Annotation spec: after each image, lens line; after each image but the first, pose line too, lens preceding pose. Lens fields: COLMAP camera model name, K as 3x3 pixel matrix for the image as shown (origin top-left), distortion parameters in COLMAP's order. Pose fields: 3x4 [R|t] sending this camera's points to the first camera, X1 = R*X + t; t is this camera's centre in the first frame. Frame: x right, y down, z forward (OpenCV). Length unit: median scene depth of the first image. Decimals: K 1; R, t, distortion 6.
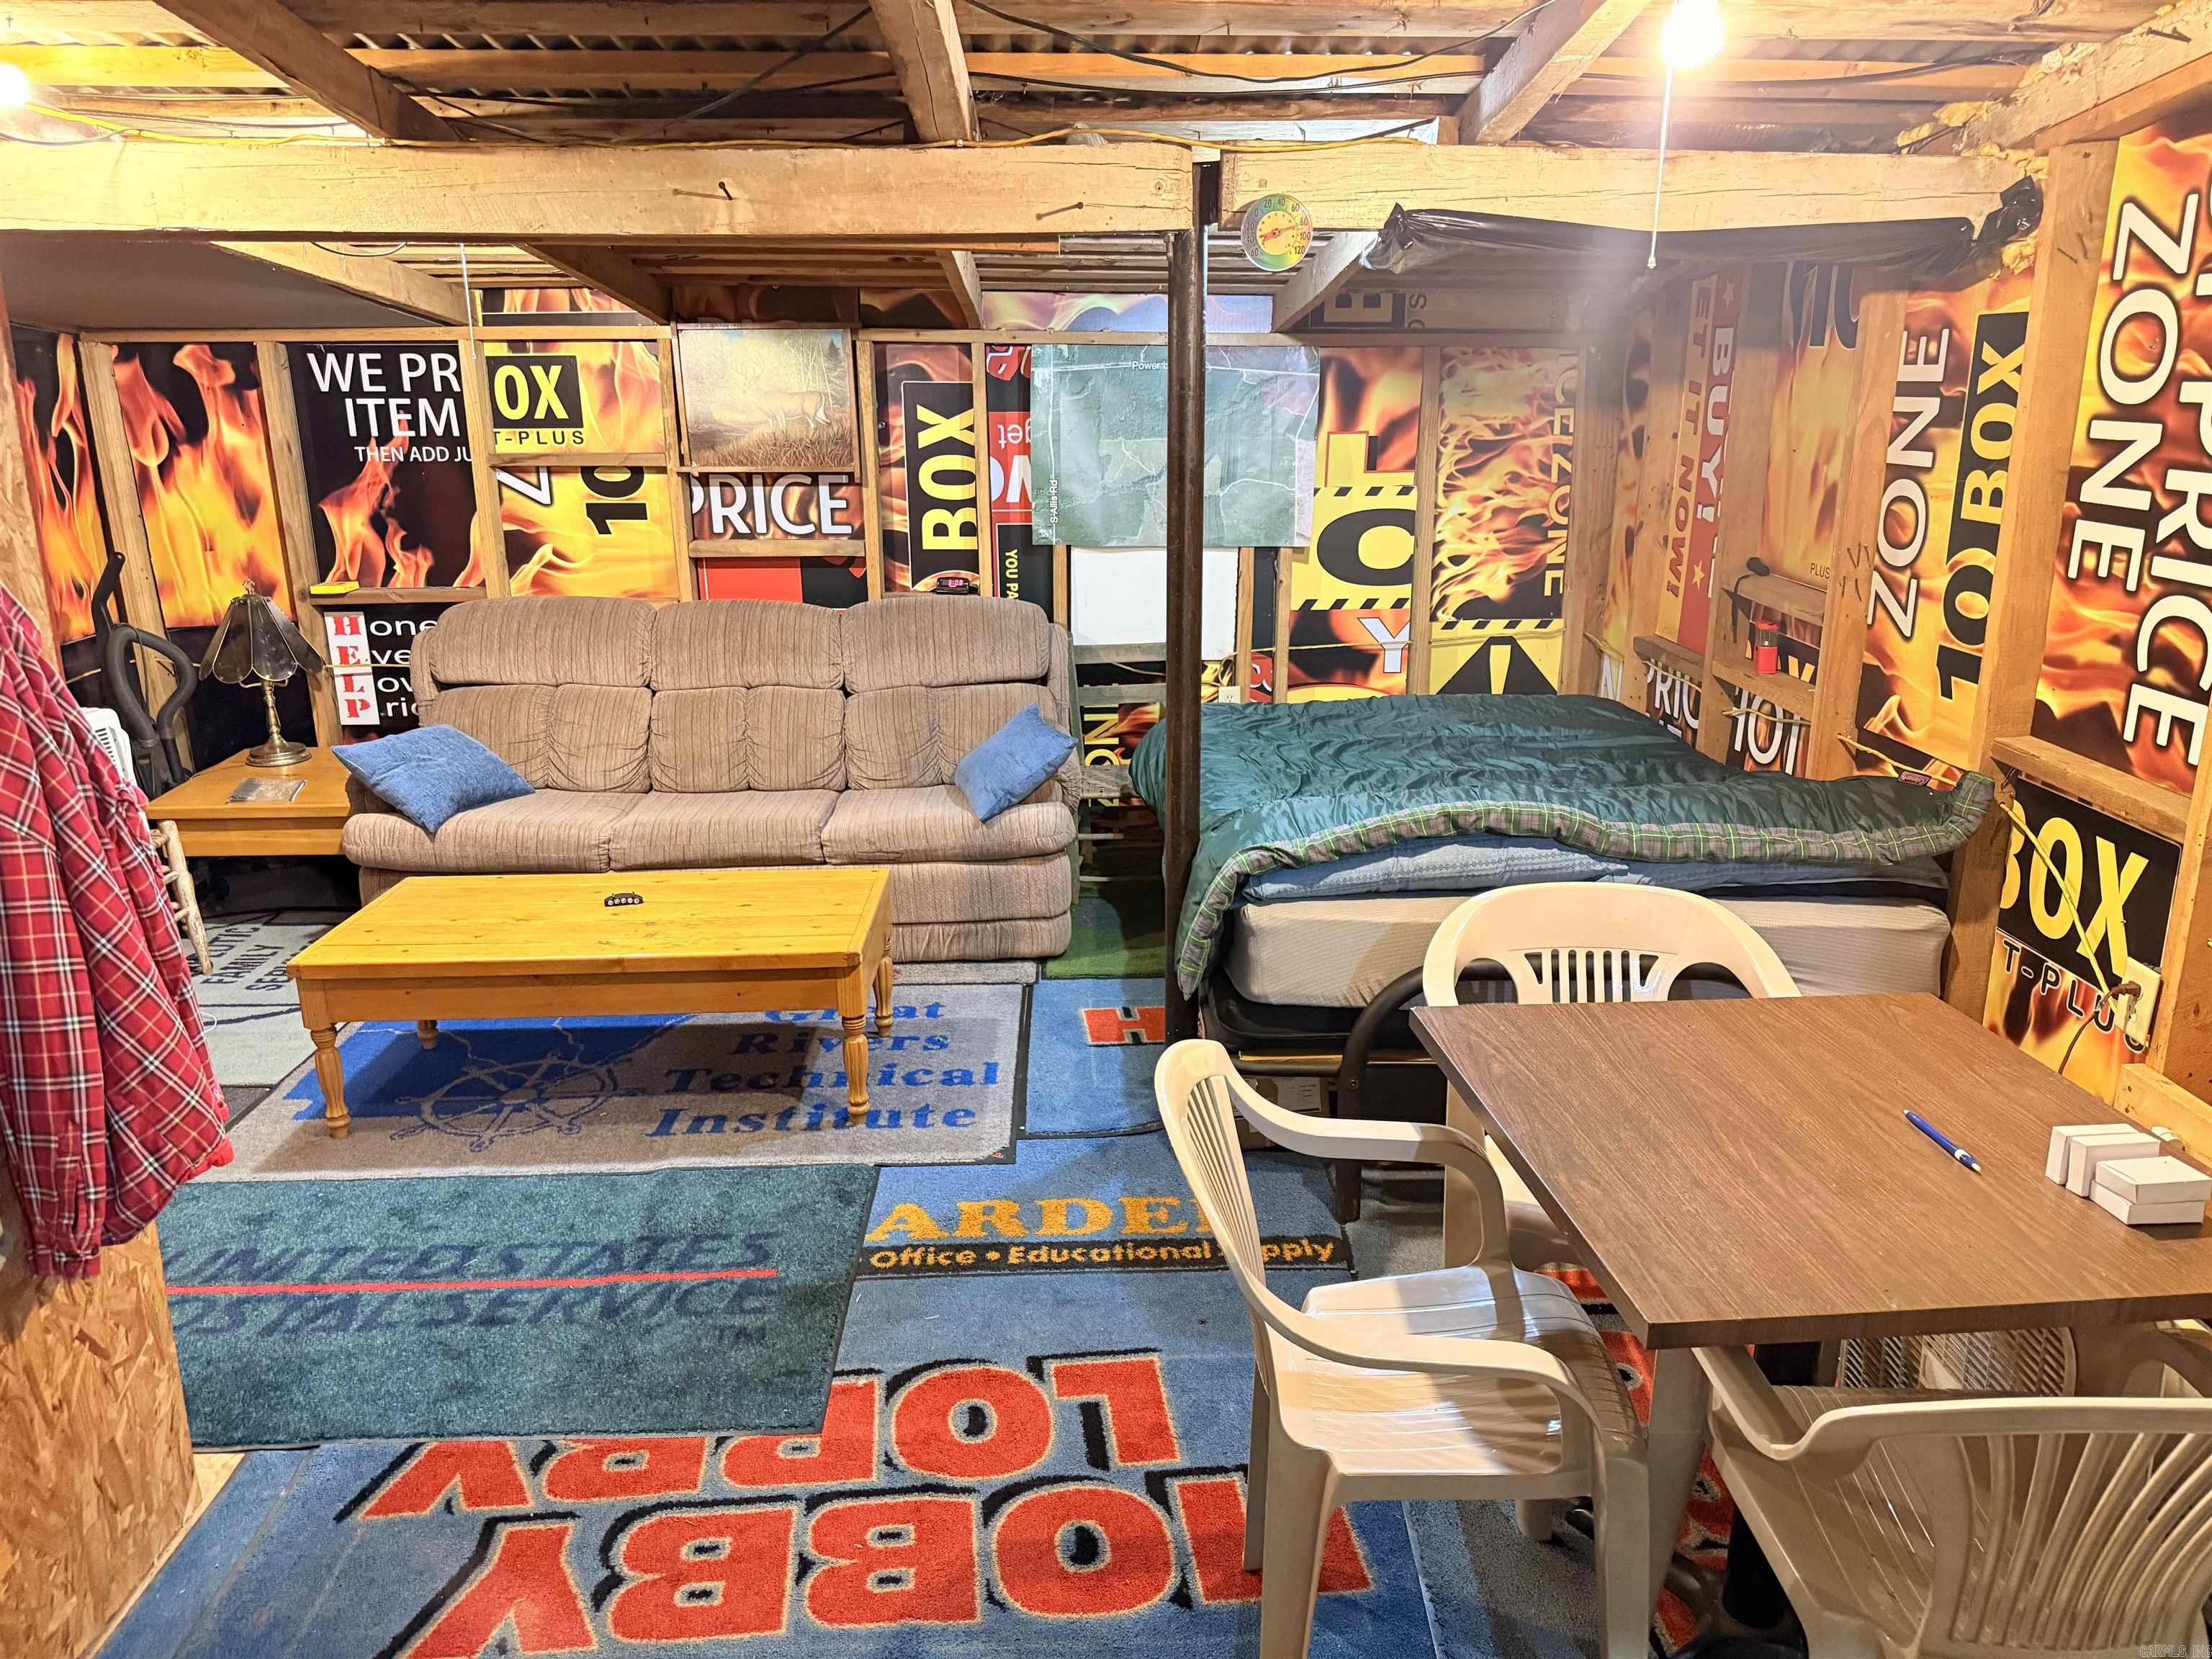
lens RADIAL K [[1547.2, 0, 1107.8], [0, 1547.2, 843.8], [0, 0, 1]] dist [0.059433, -0.069359]
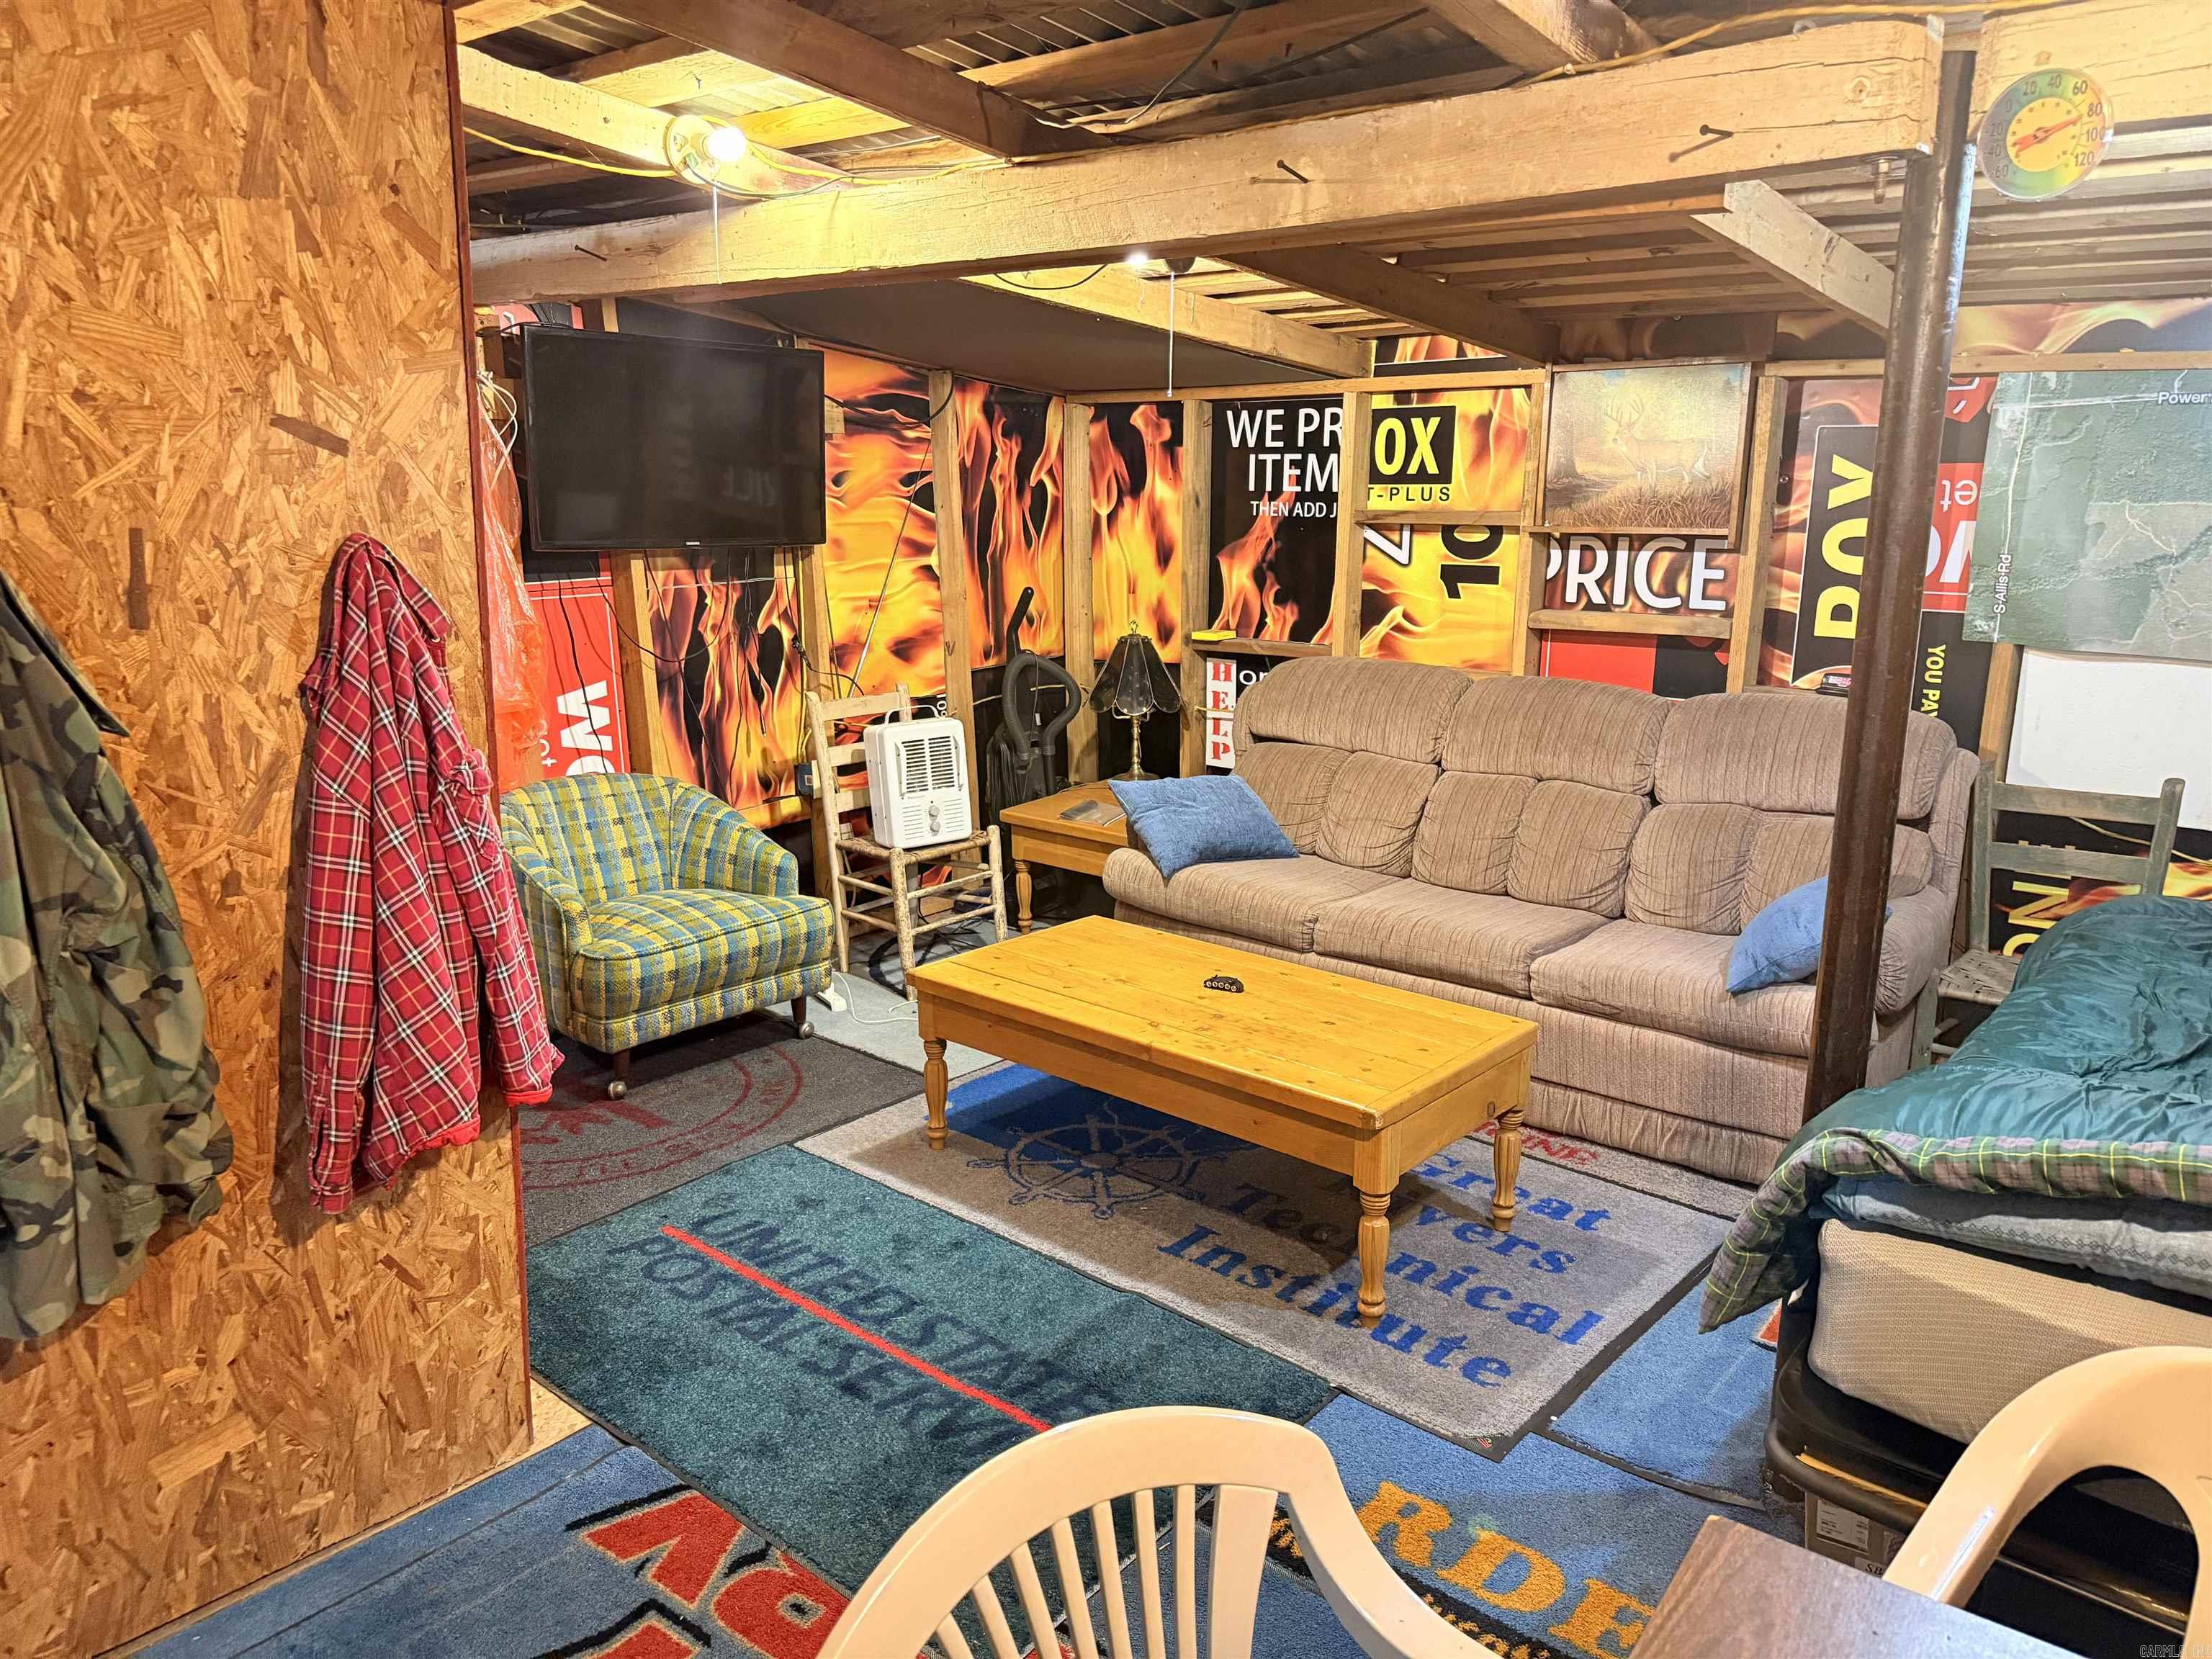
lens RADIAL K [[1547.2, 0, 1106.1], [0, 1547.2, 845.9], [0, 0, 1]] dist [0.059433, -0.069359]
pose [[0.738763, 0.165308, -0.653378, 0.160933], [-0.196854, 0.980104, 0.025393, -0.040214], [0.644576, 0.109860, 0.756606, 0.201554]]
